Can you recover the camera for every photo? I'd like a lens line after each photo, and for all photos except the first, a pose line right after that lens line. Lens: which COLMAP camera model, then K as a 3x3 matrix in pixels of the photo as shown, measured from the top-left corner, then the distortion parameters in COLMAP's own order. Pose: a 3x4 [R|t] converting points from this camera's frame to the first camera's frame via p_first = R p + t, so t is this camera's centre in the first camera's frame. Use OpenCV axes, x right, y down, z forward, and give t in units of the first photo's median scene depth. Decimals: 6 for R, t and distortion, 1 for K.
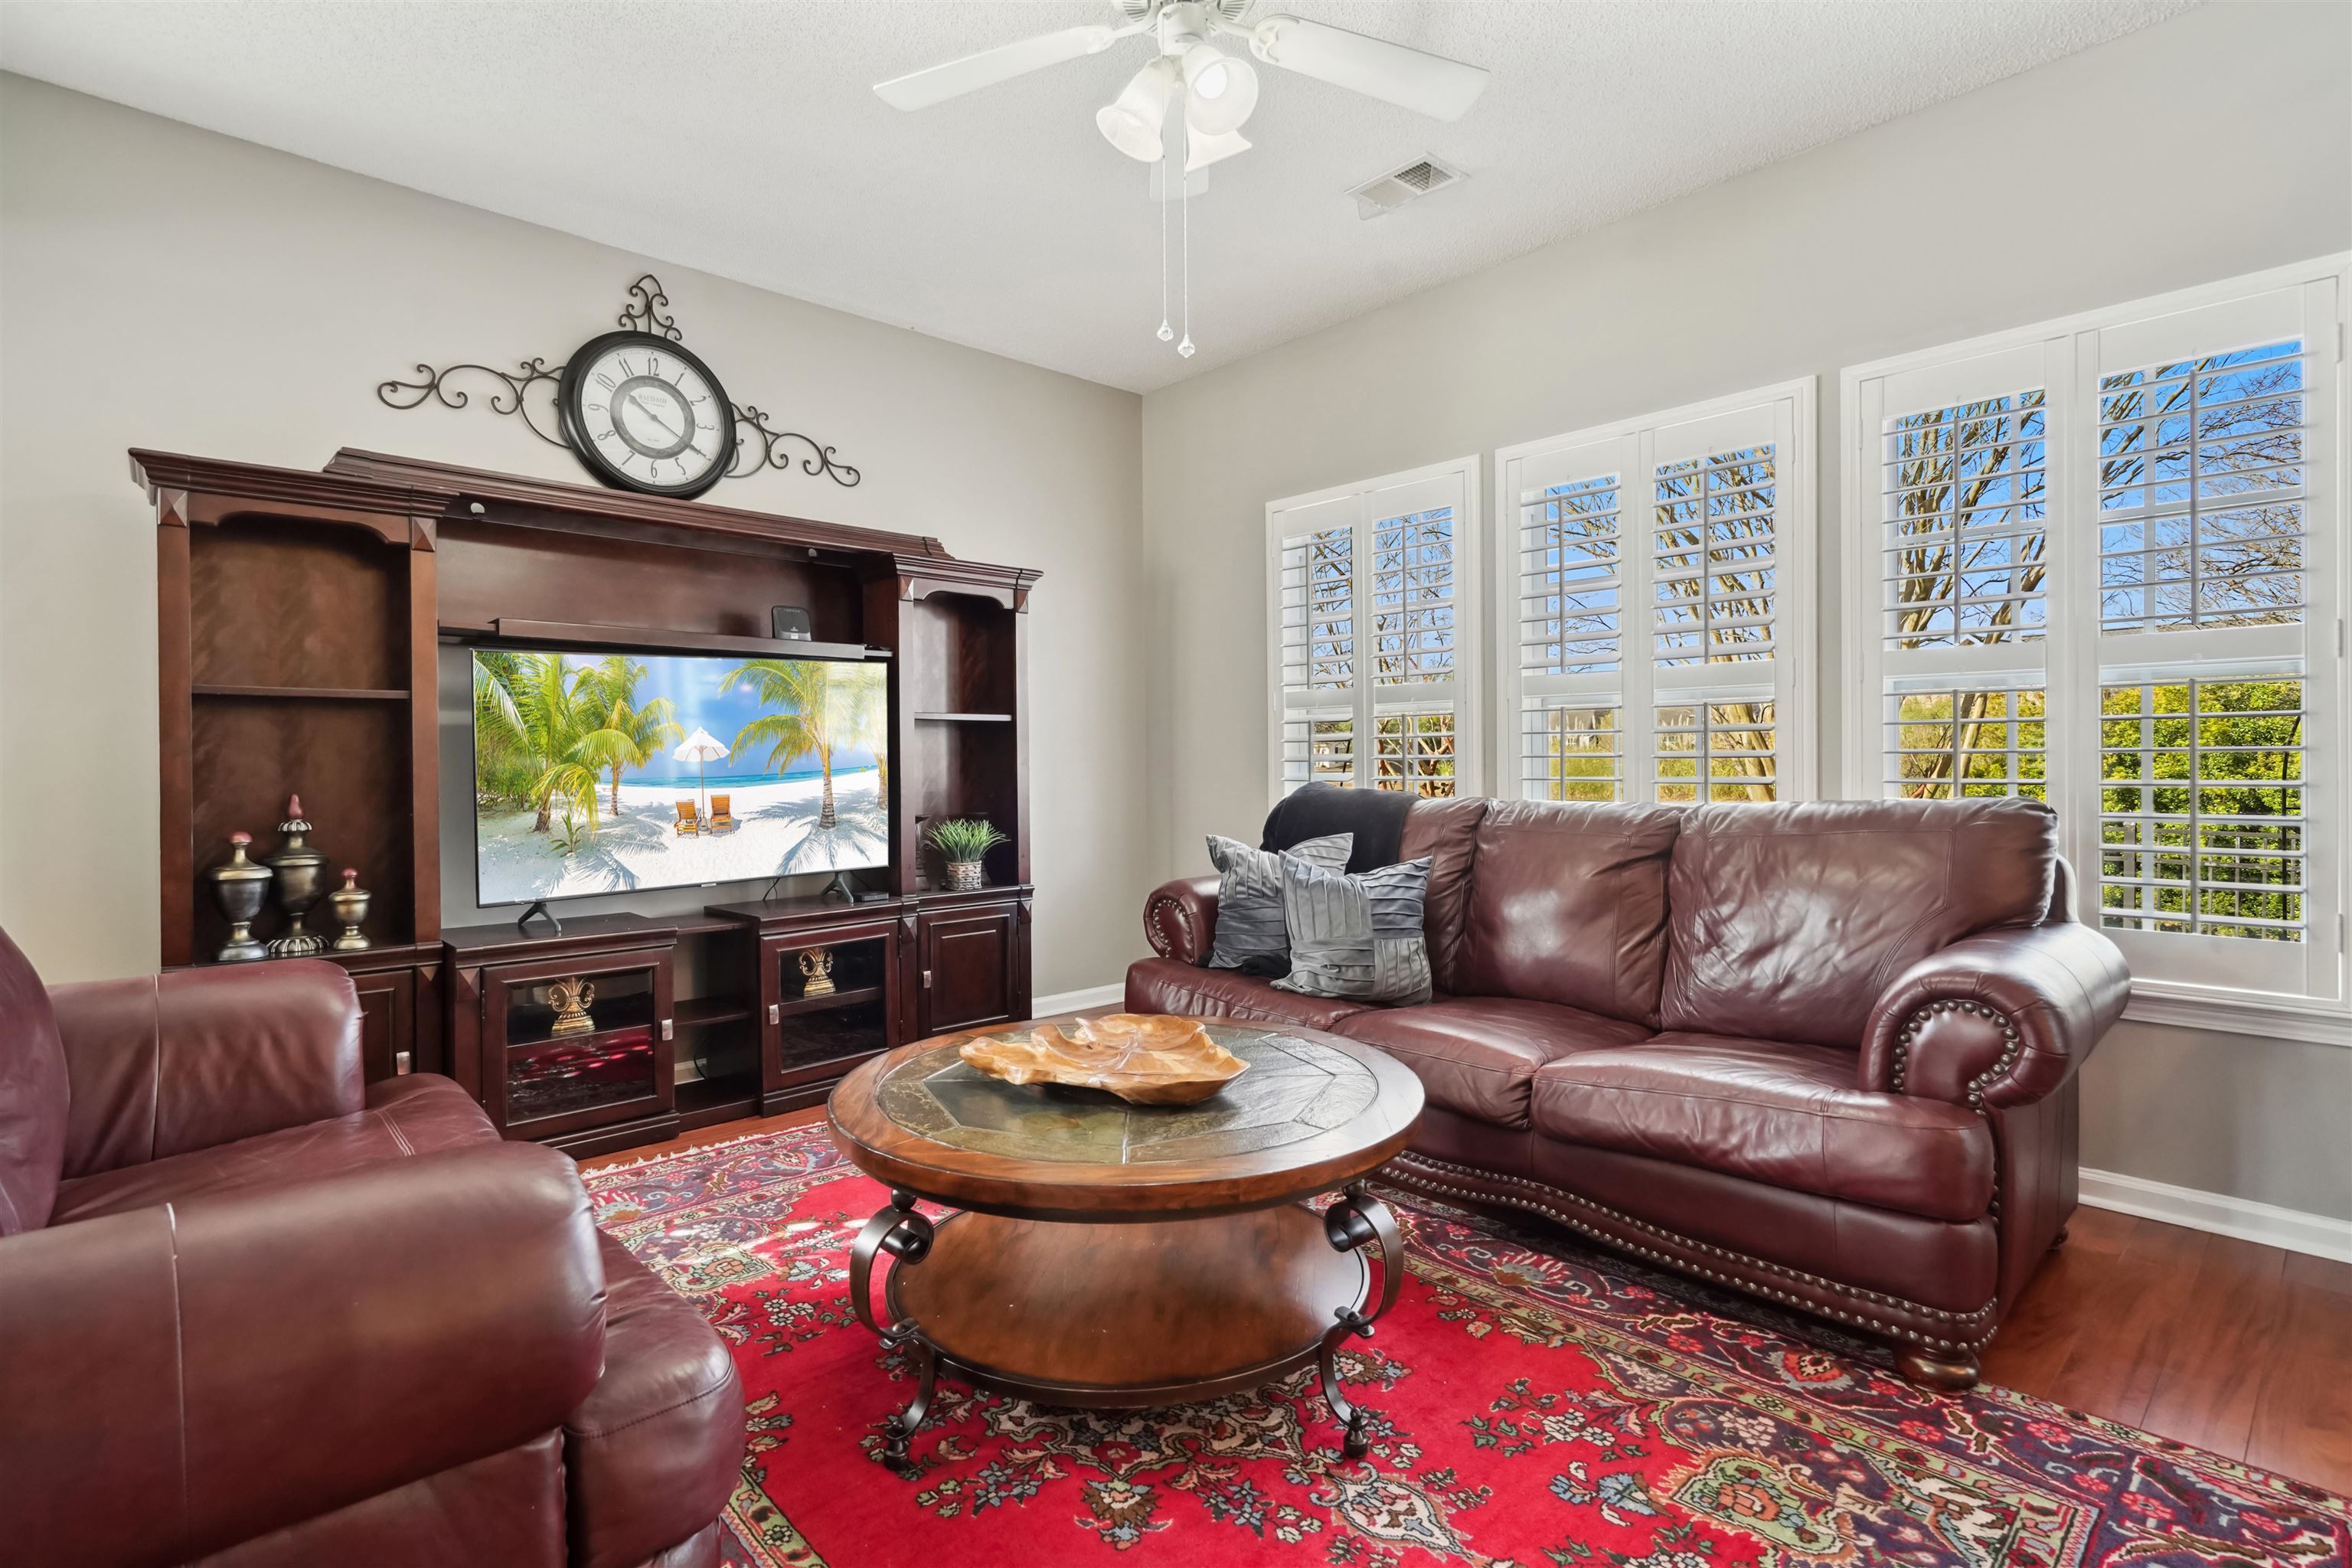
lens RADIAL K [[1140.0, 0, 1173.2], [0, 1140.0, 740.8], [0, 0, 1]] dist [0.000926, -0.000186]
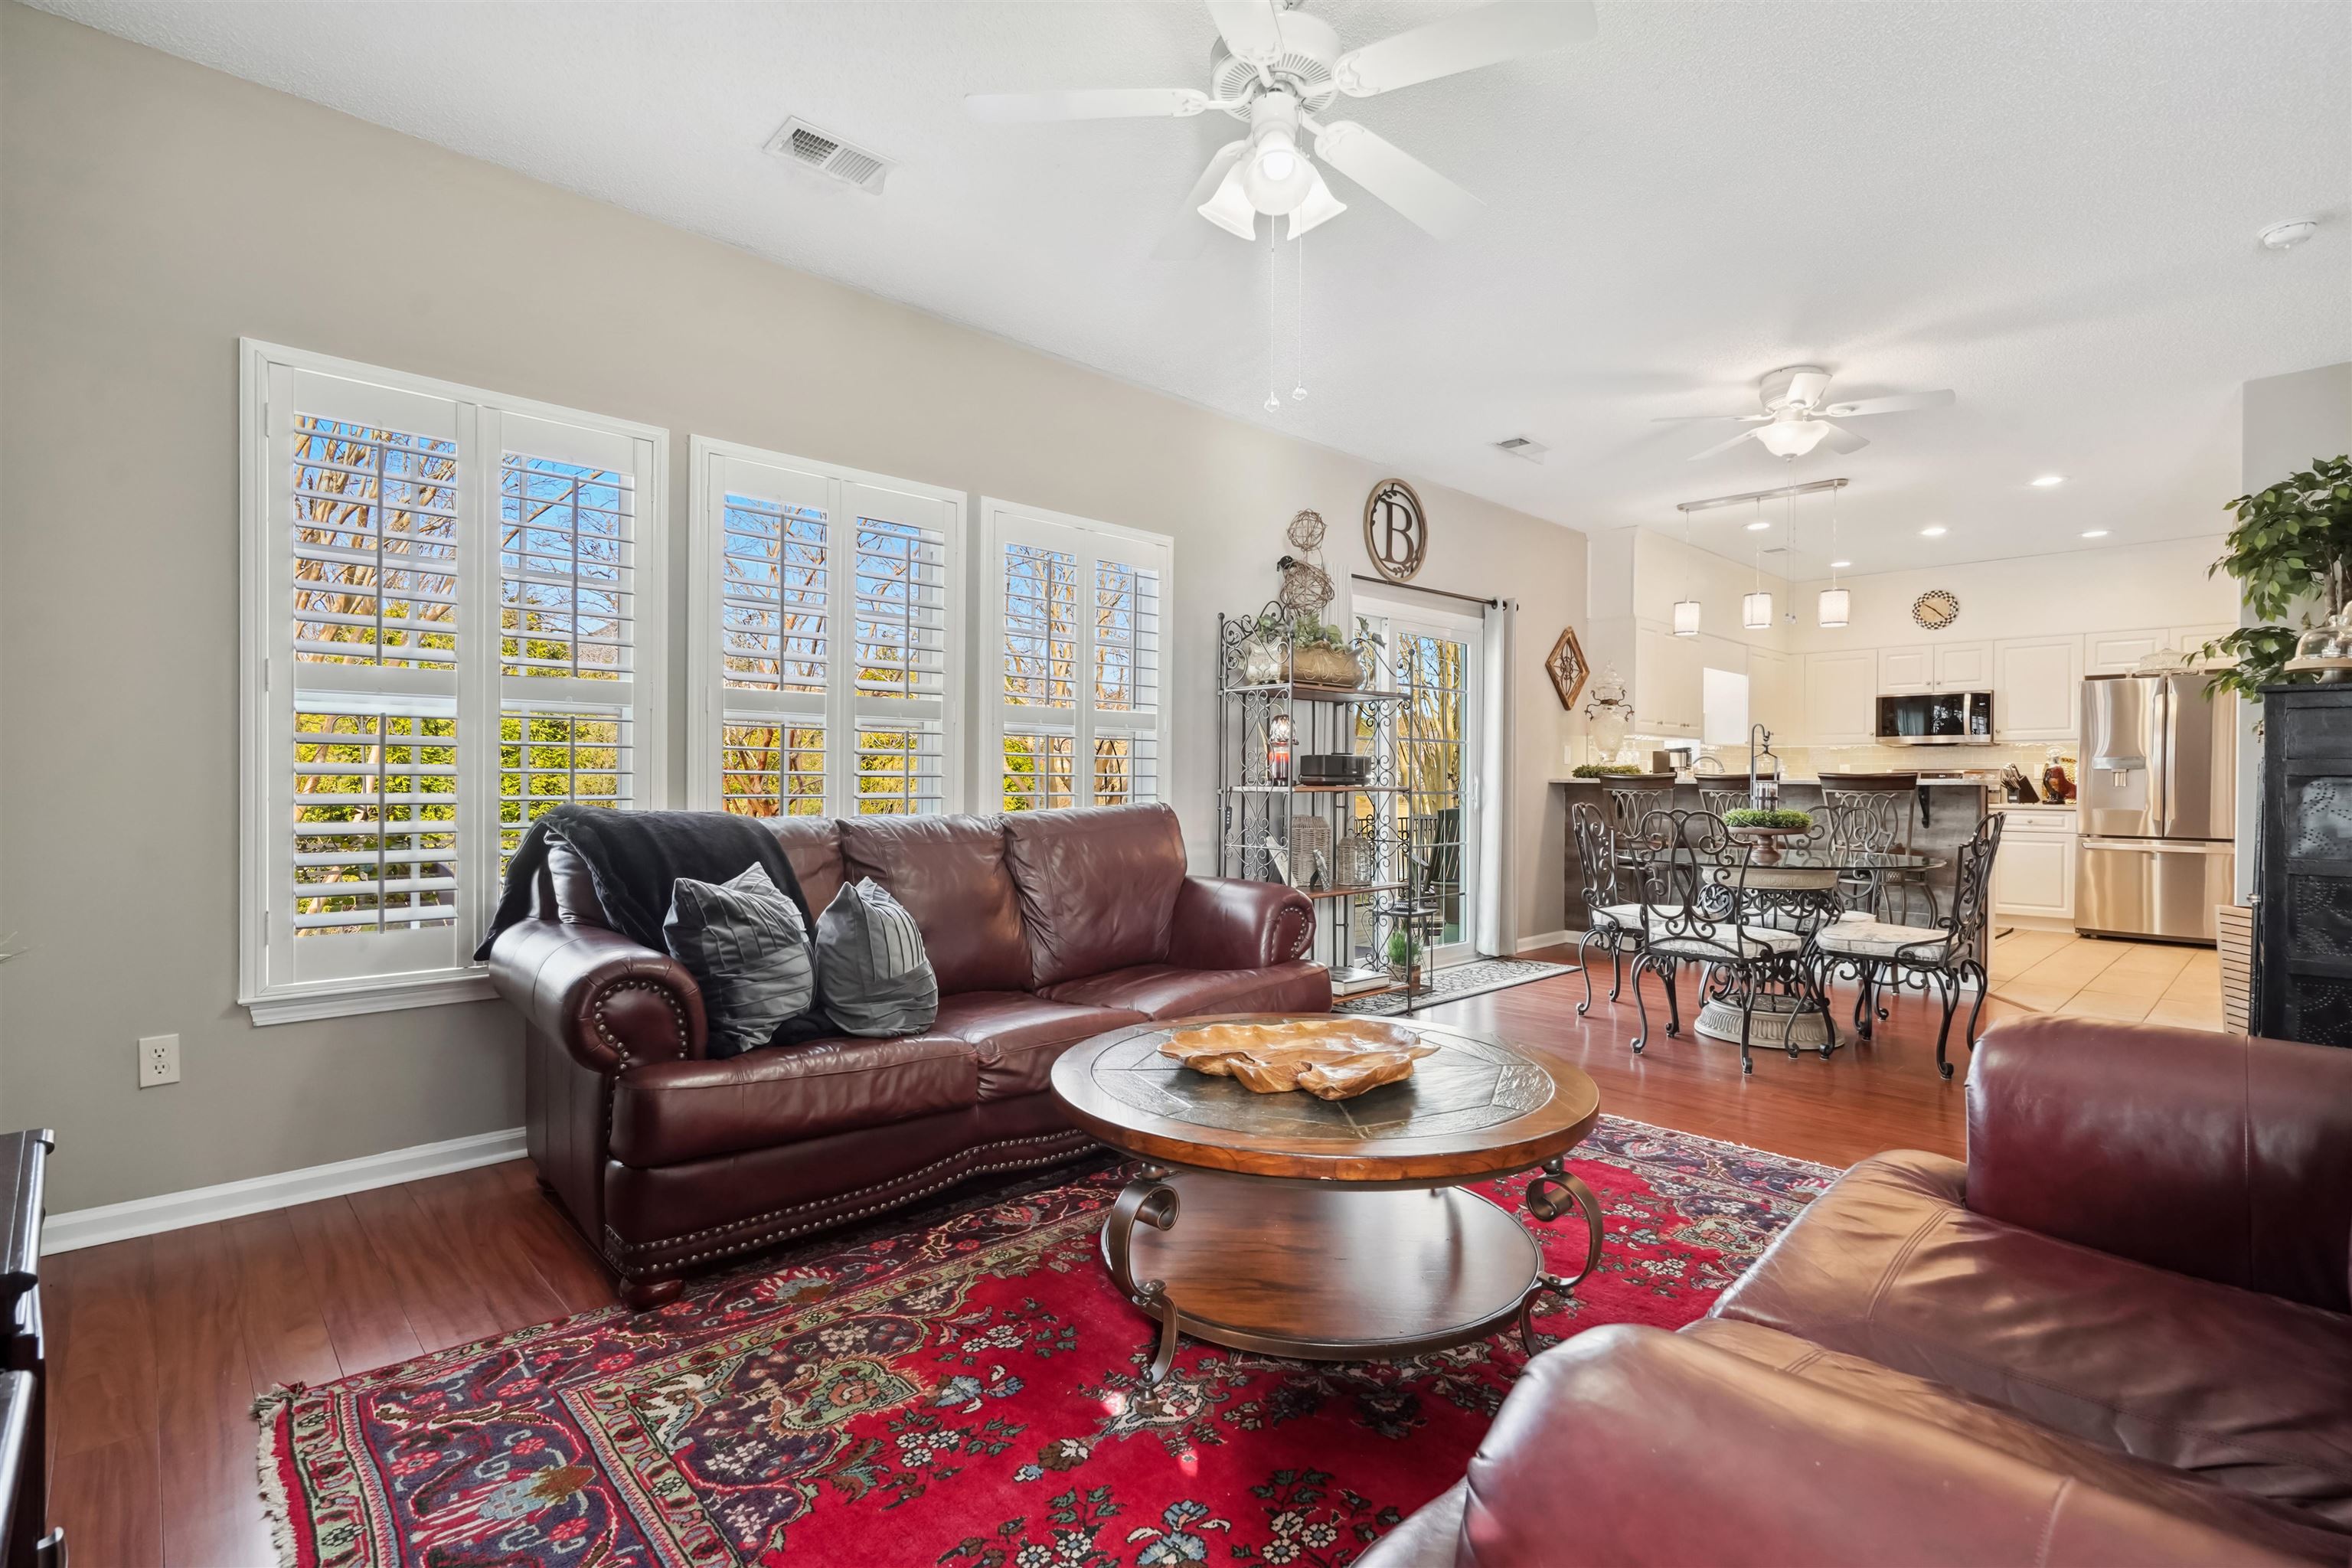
lens RADIAL K [[1073.8, 0, 1171.2], [0, 1073.8, 789.6], [0, 0, 1]] dist [-0.004182, -0.000135]
pose [[-0.001796, -0.000040, 0.999998, -0.553881], [-0.023172, 0.999732, -0.000001, 0.018072], [-0.999730, -0.023172, -0.001797, 0.598206]]
